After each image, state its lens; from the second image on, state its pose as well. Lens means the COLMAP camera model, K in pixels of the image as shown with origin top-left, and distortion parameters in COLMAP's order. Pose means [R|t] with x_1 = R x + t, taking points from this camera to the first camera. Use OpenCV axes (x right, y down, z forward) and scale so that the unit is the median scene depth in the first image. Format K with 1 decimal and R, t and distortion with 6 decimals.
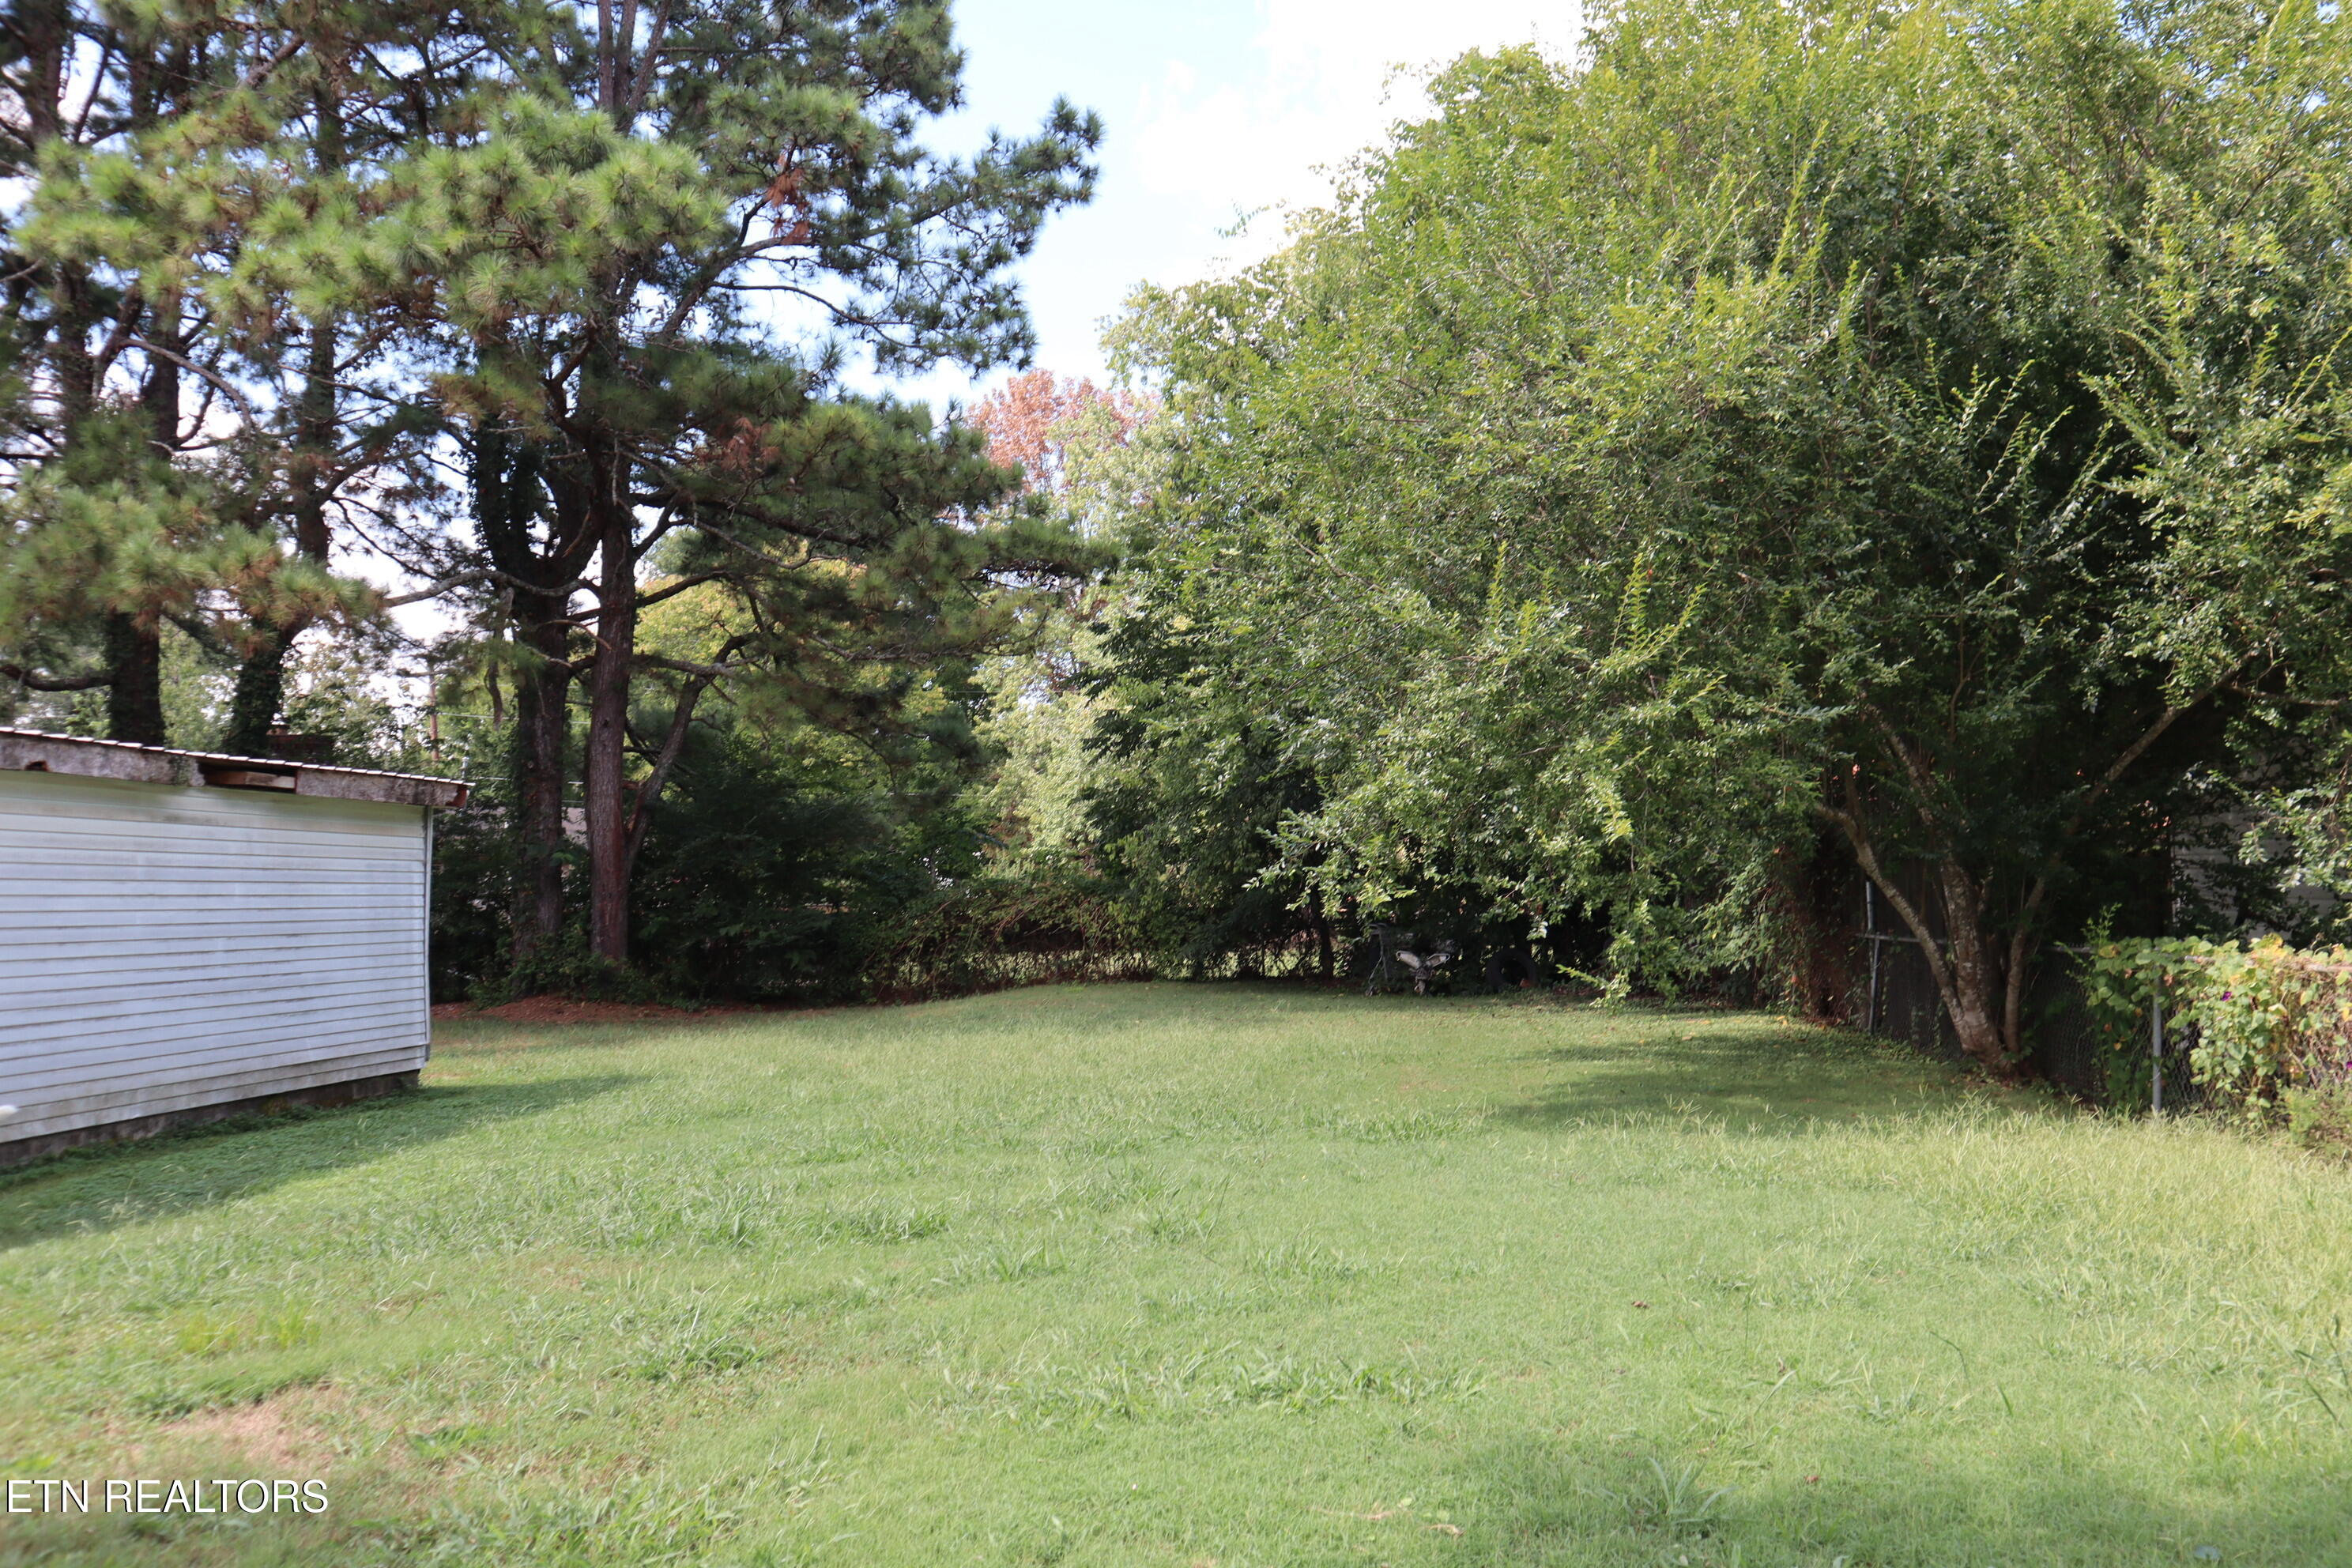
lens RADIAL K [[1951.0, 0, 1201.4], [0, 1951.0, 792.6], [0, 0, 1]] dist [-0.090212, 0.101899]
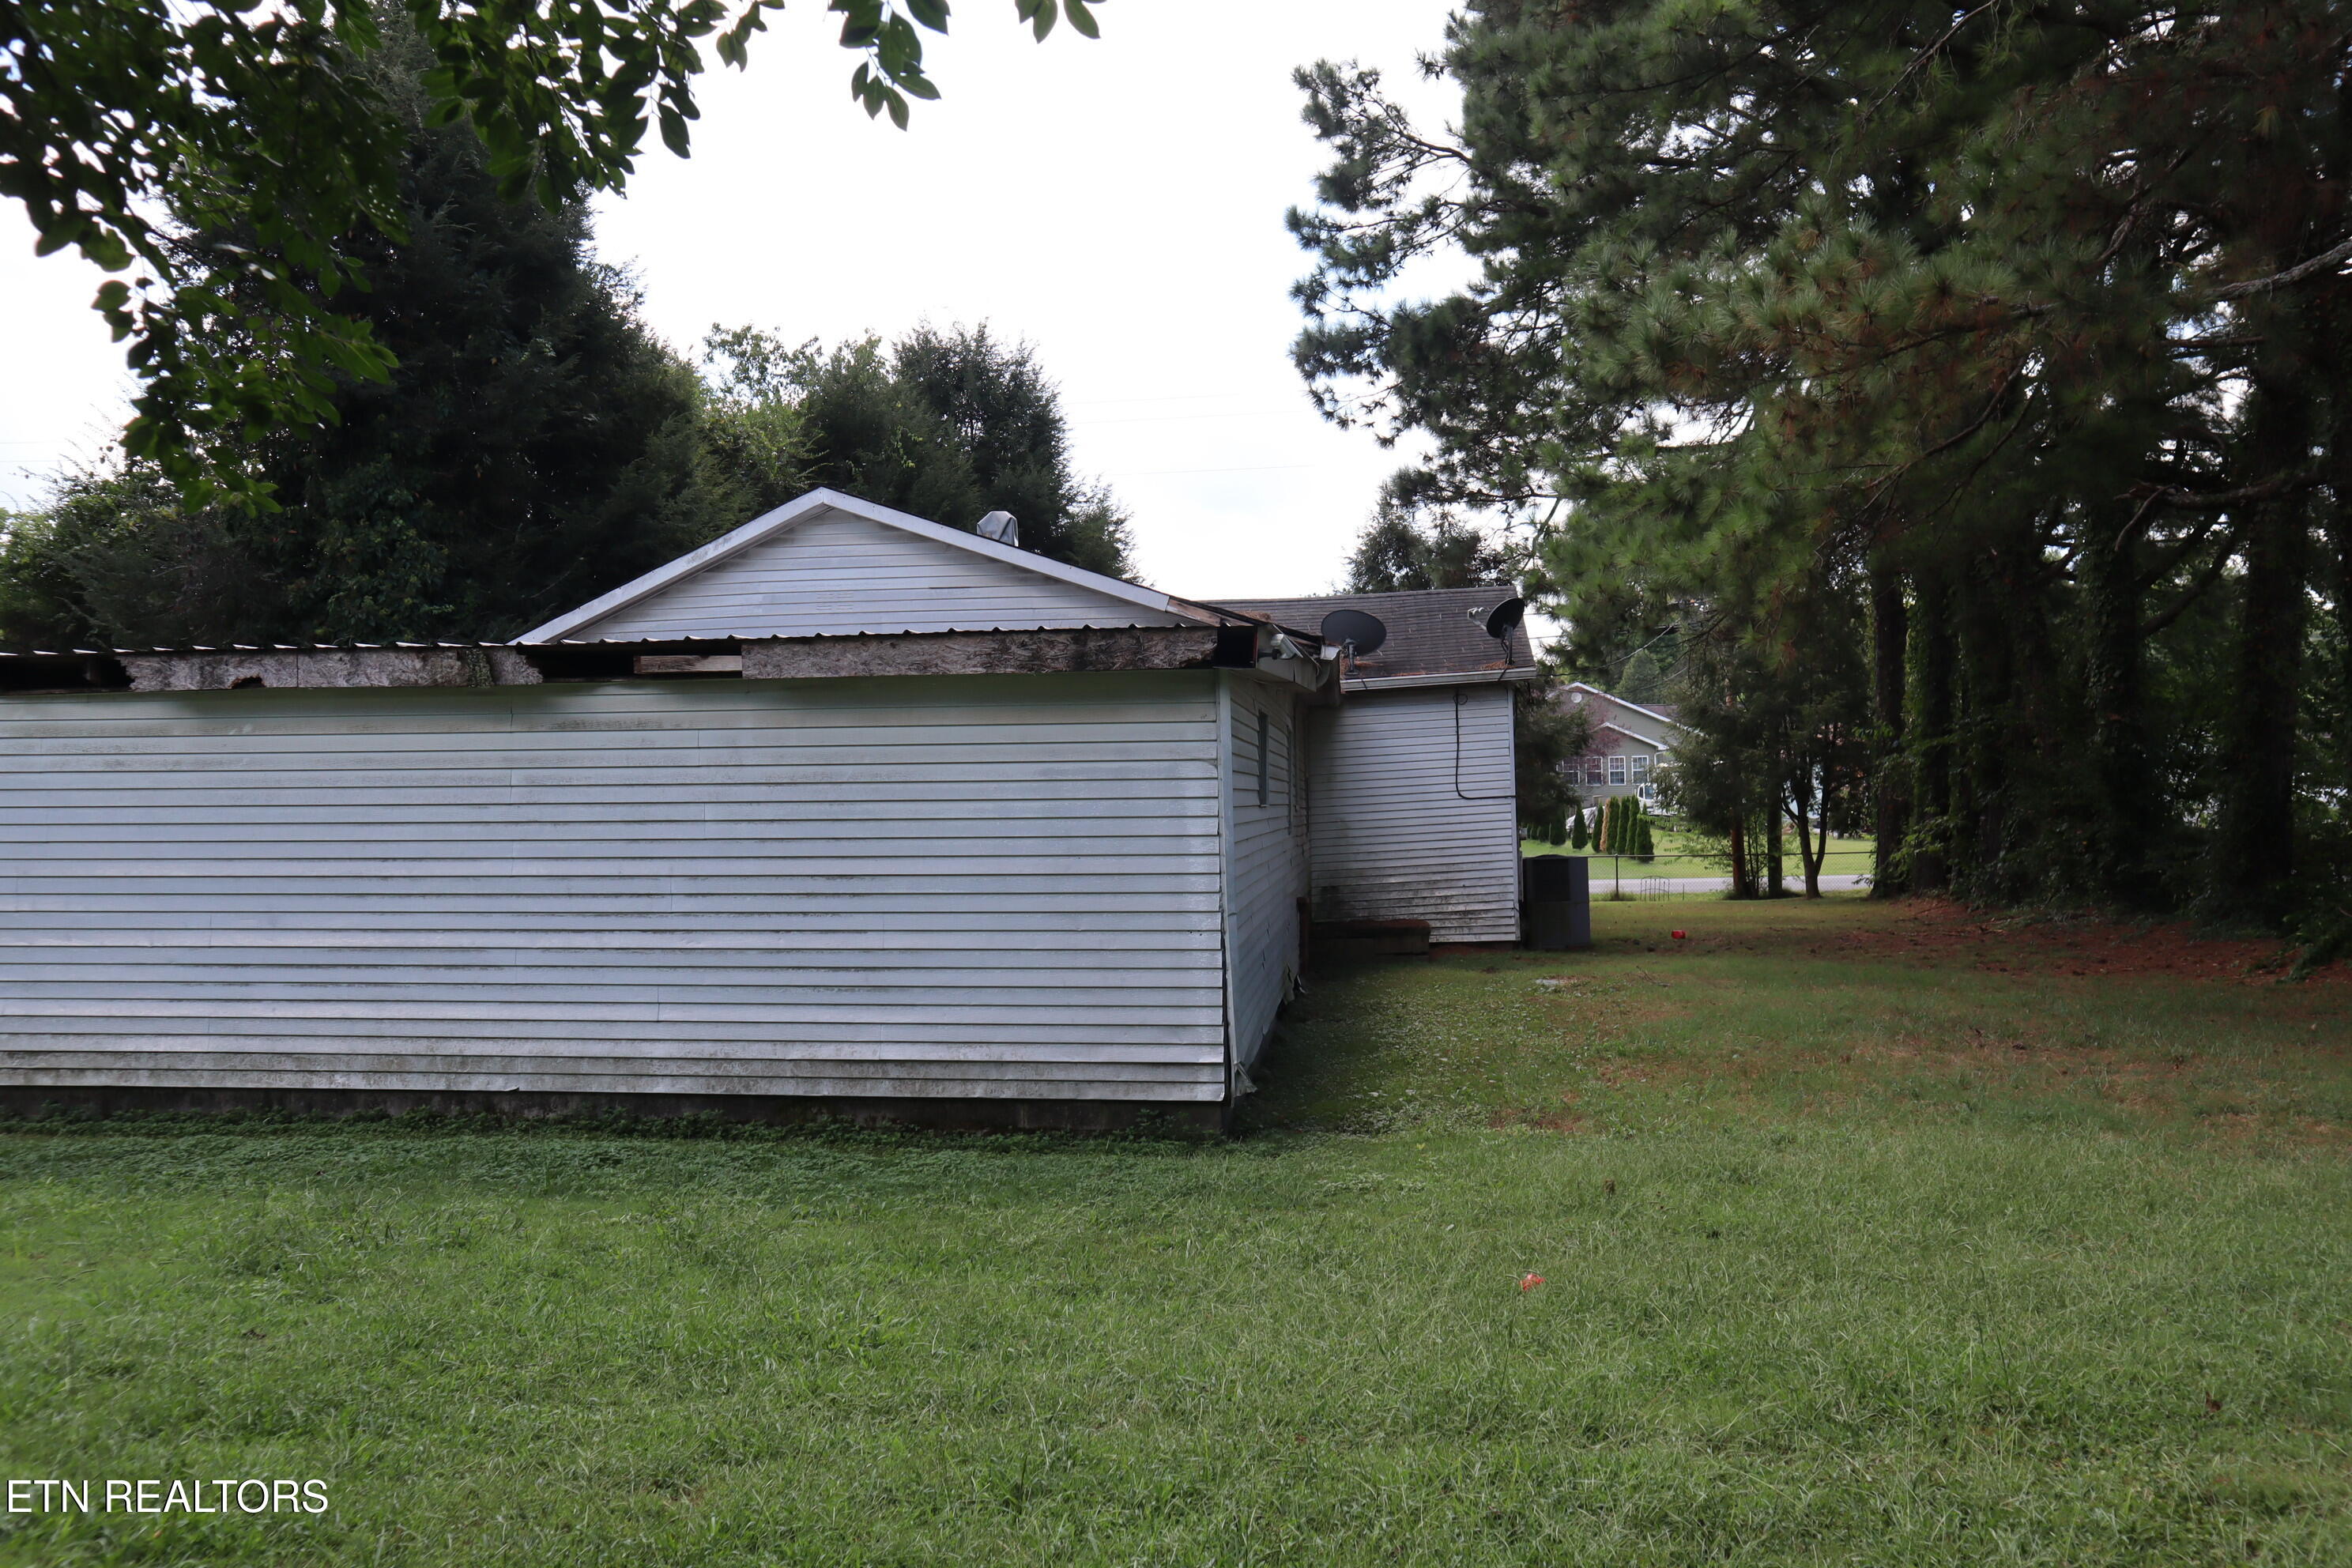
lens RADIAL K [[1951.0, 0, 1201.4], [0, 1951.0, 792.6], [0, 0, 1]] dist [-0.090212, 0.101899]
pose [[-0.022107, -0.020292, -0.999550, 0.260216], [0.059556, 0.997992, -0.021578, 0.073740], [0.997980, -0.060006, -0.020854, 1.267017]]
